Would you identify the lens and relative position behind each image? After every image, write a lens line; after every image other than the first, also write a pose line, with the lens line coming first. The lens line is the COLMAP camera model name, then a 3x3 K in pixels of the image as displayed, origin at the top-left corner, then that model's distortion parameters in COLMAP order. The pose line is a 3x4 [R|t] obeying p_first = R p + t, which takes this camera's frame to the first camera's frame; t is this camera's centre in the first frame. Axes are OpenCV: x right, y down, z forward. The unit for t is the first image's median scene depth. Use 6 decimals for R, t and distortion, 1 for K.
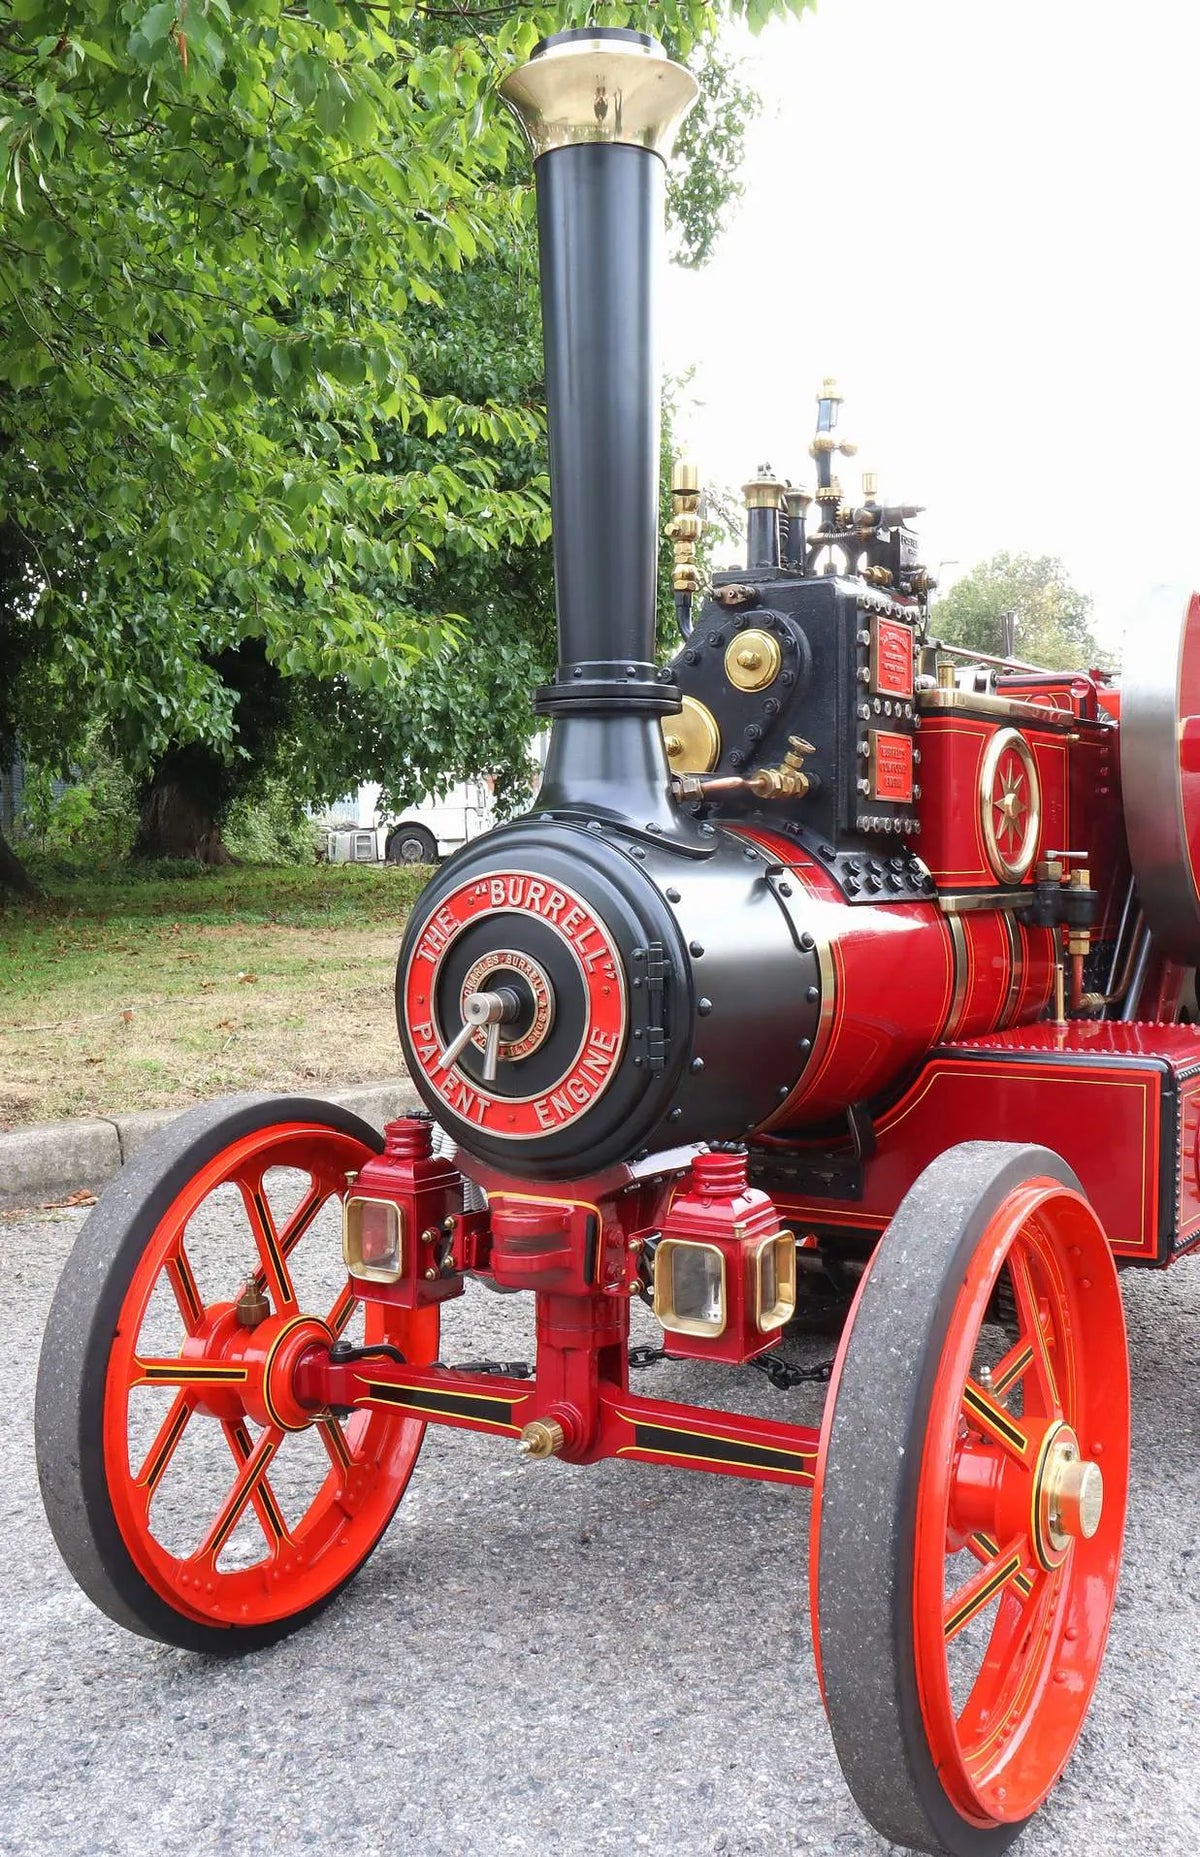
lens RADIAL K [[1725.5, 0, 592.8], [0, 1725.5, 887.3], [0, 0, 1]] dist [-0.060305, 0.004469]
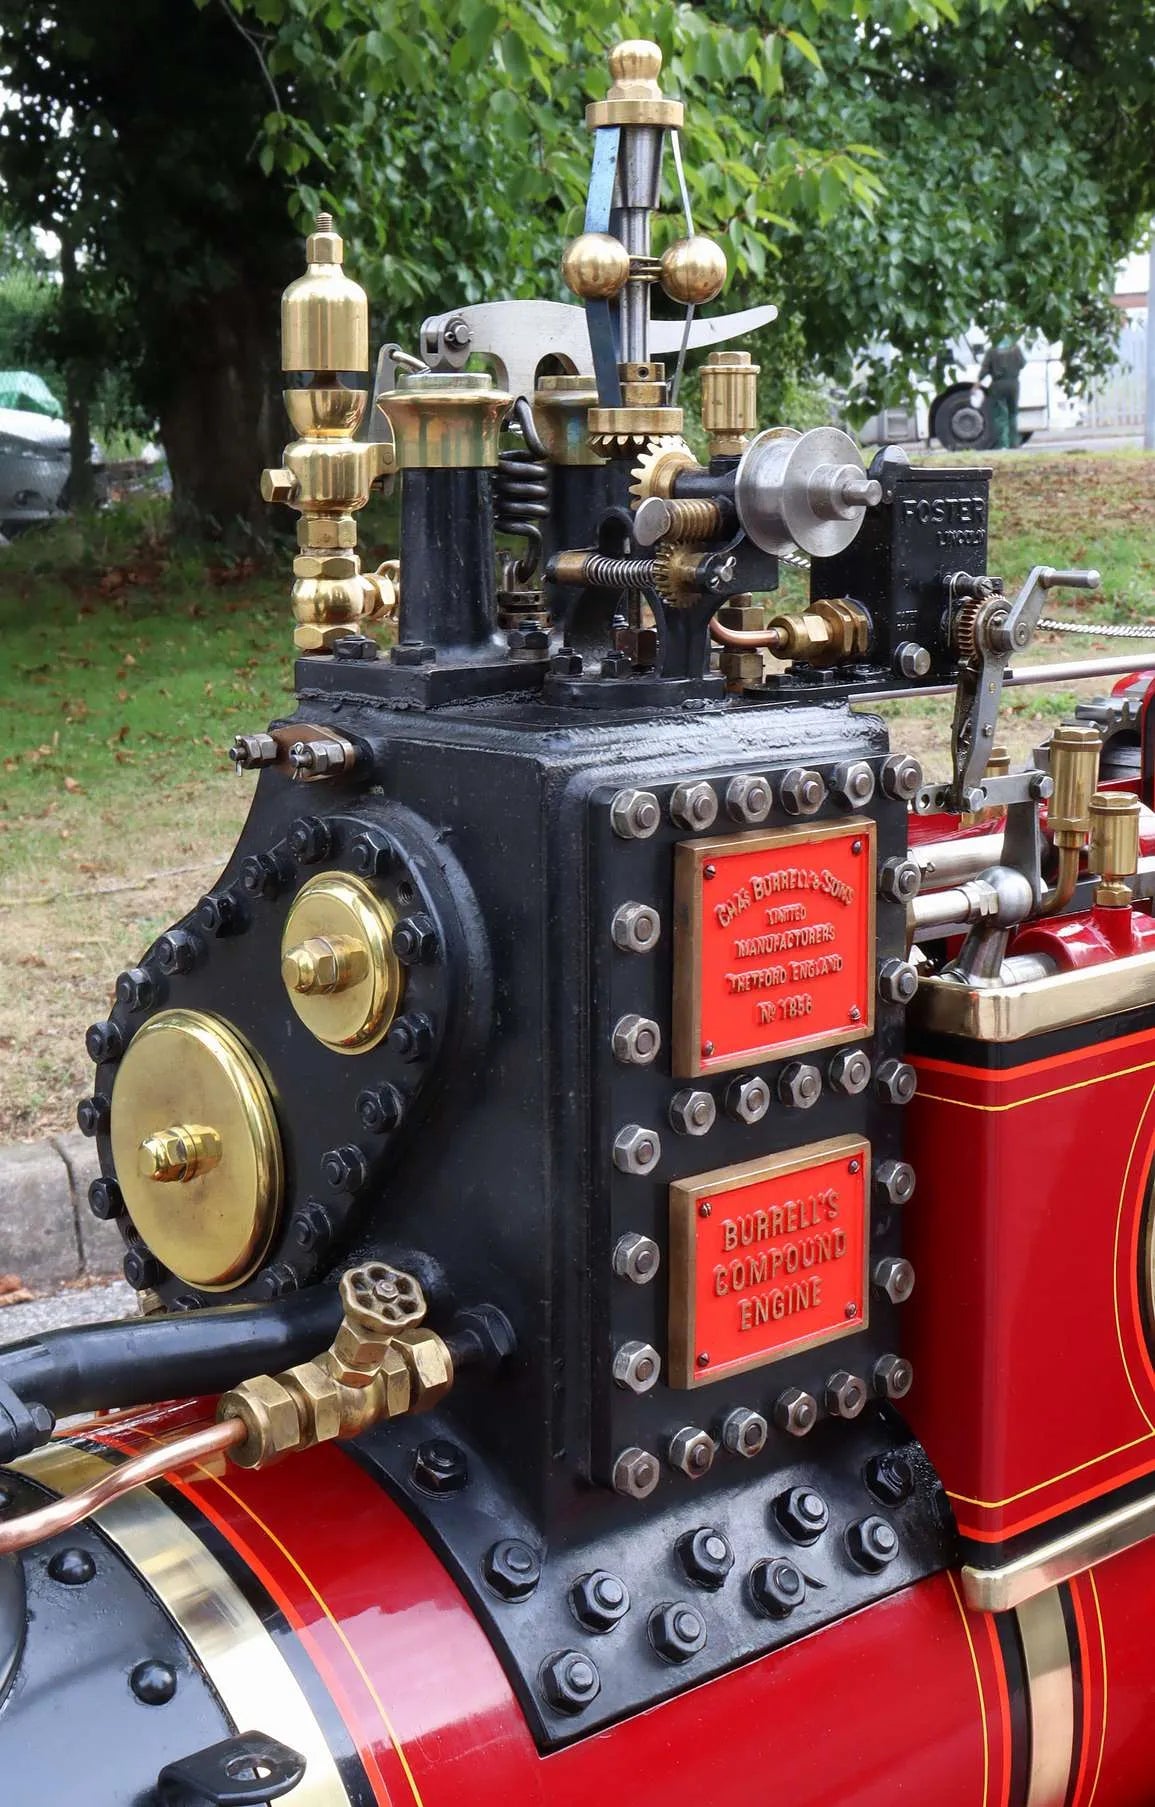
lens RADIAL K [[2533.7, 0, 537.8], [0, 2533.7, 902.8], [0, 0, 1]] dist [0.013600, 0.044816]
pose [[0.967545, 0.031343, -0.250749, 0.246750], [0.007734, 0.988141, 0.153357, -0.212227], [0.252582, -0.150319, 0.955828, 0.512440]]
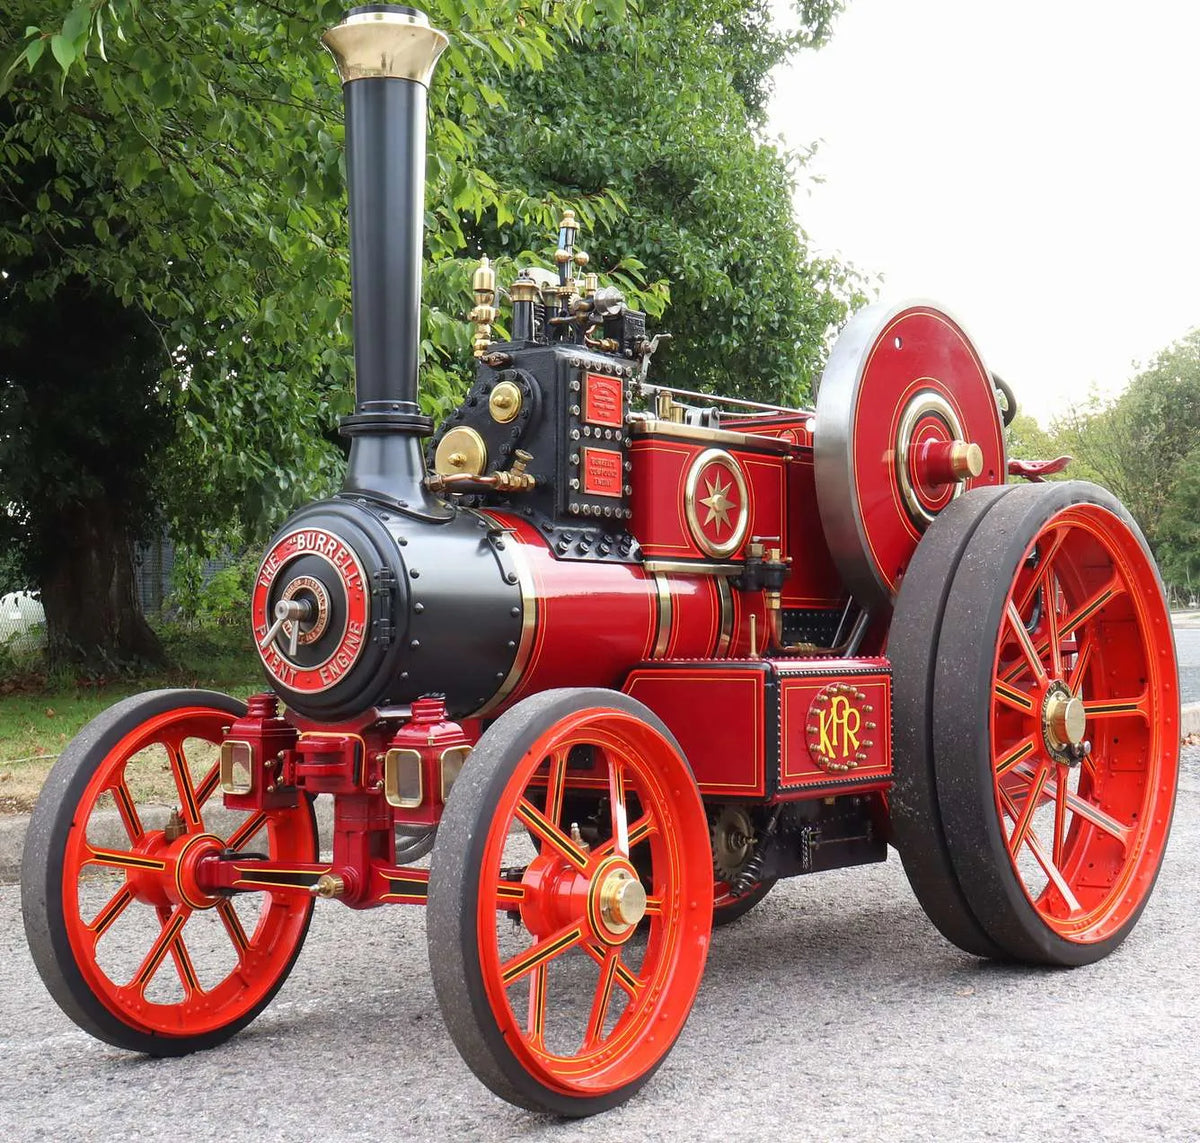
lens RADIAL K [[1752.5, 0, 600.0], [0, 1752.5, 571.5], [0, 0, 1]] dist [-0.014214, -0.022939]
pose [[0.996929, -0.004744, -0.078171, 0.284858], [0.000494, 0.998525, -0.054297, 0.096936], [0.078314, 0.054092, 0.995460, -0.499722]]
